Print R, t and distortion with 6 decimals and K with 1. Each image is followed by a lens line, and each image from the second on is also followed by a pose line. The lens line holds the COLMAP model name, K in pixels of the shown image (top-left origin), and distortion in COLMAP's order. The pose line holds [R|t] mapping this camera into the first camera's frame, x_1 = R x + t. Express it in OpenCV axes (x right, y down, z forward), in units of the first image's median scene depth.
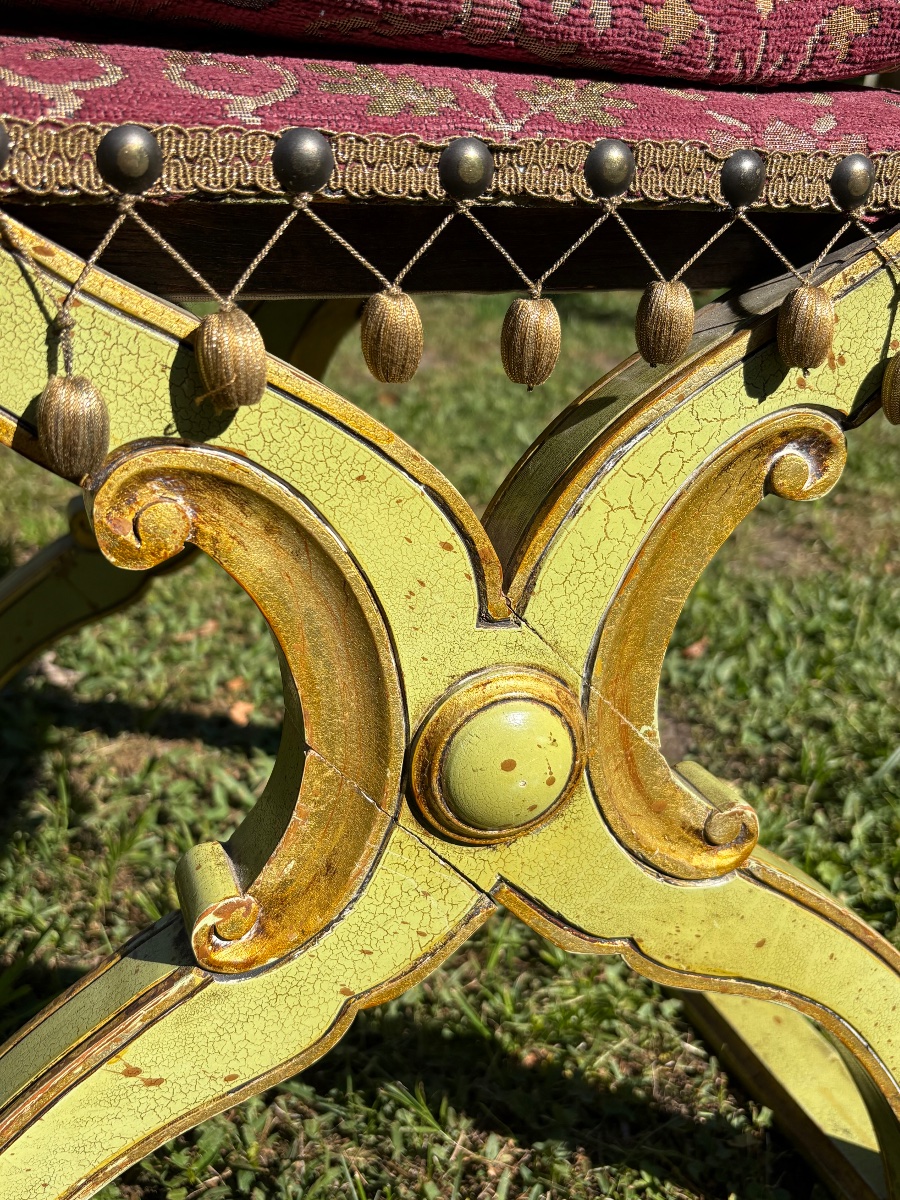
lens RADIAL K [[1173.9, 0, 450.0], [0, 1173.9, 600.0], [0, 0, 1]] dist [-0.000959, -0.000332]
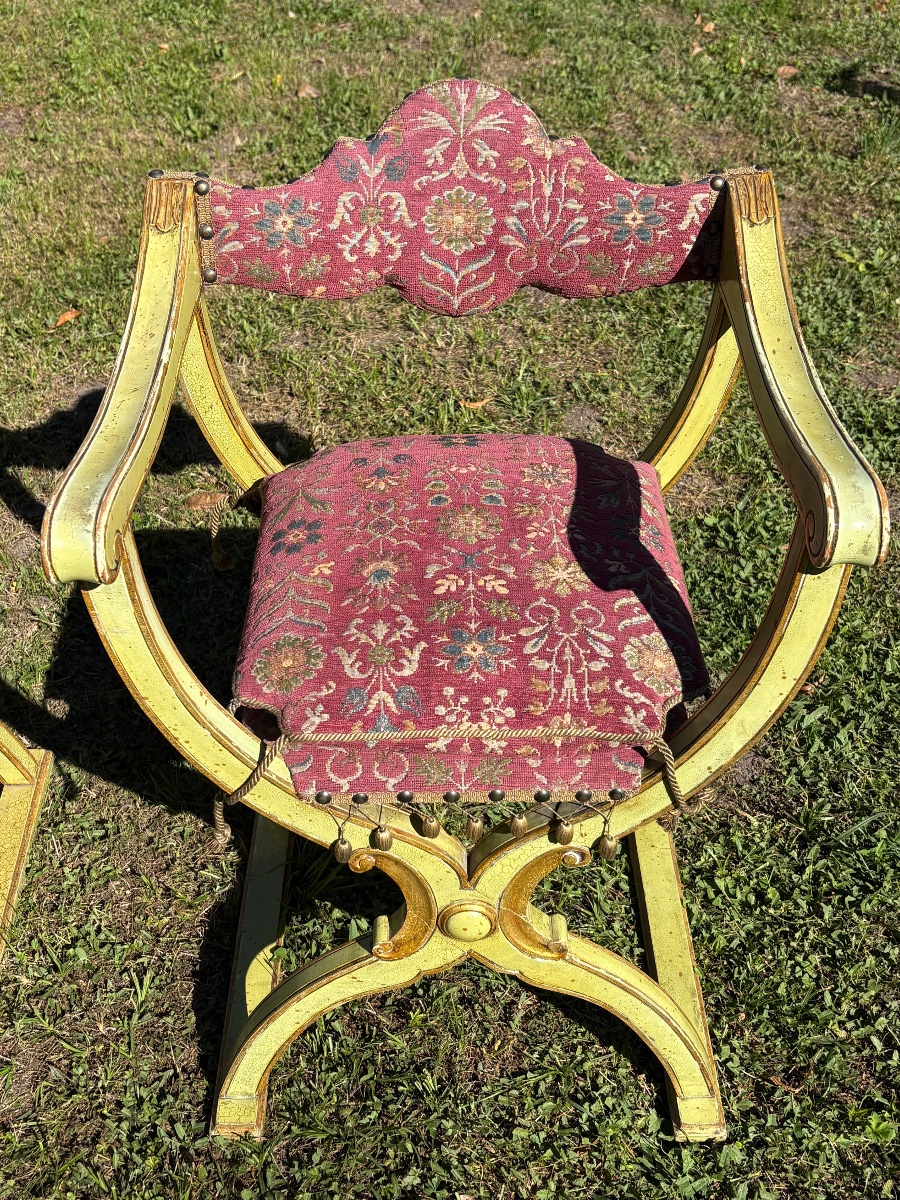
lens RADIAL K [[1388.8, 0, 450.0], [0, 1388.8, 600.0], [0, 0, 1]] dist [0.216051, -0.811809]
pose [[0.938681, 0.186730, -0.289843, 0.903547], [-0.091045, 0.945051, 0.313989, -1.813420], [0.332548, -0.268347, 0.904103, -2.147981]]
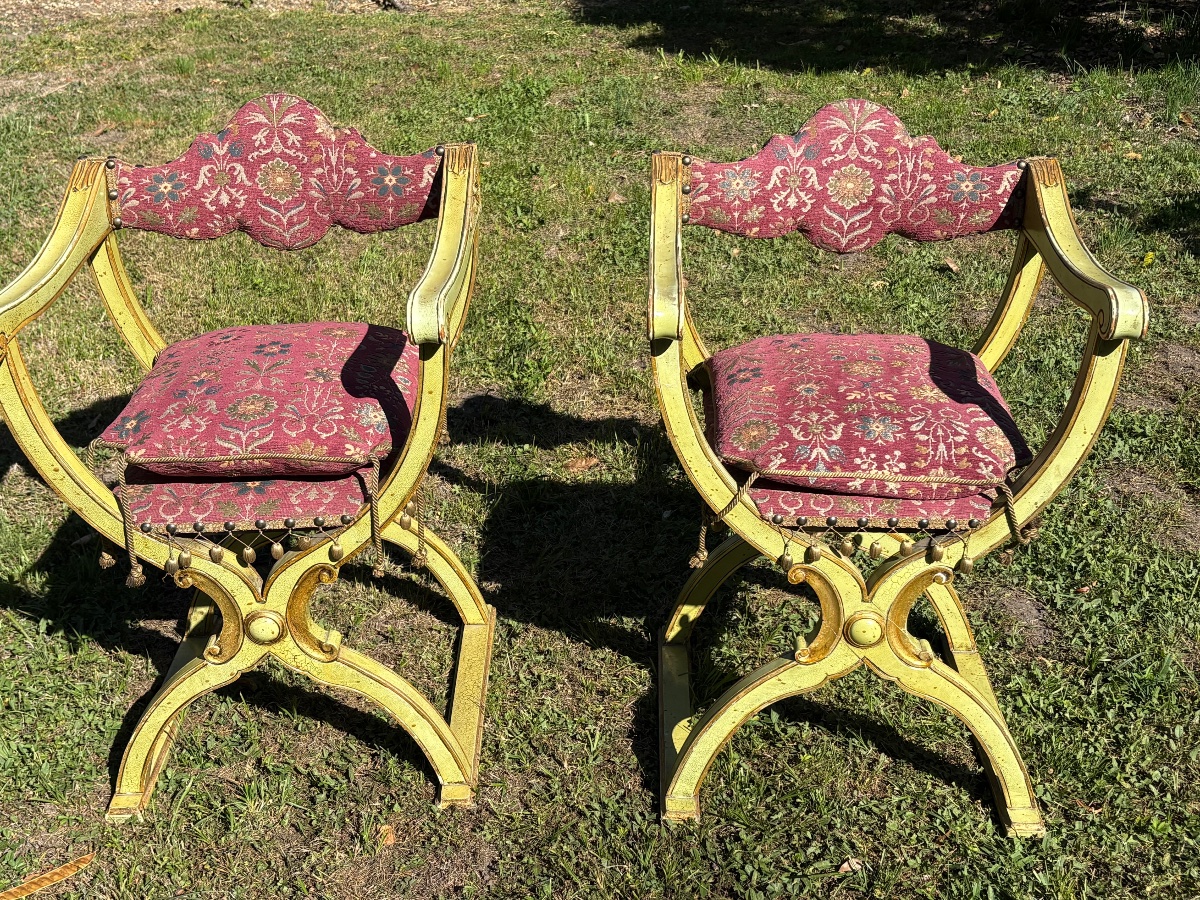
lens RADIAL K [[1556.4, 0, 600.0], [0, 1556.4, 450.0], [0, 0, 1]] dist [0.191427, -0.764349]
pose [[0.927653, 0.137947, -0.347031, 1.076754], [-0.116875, 0.989834, 0.081045, -0.909608], [0.354683, -0.034622, 0.934345, -4.921935]]
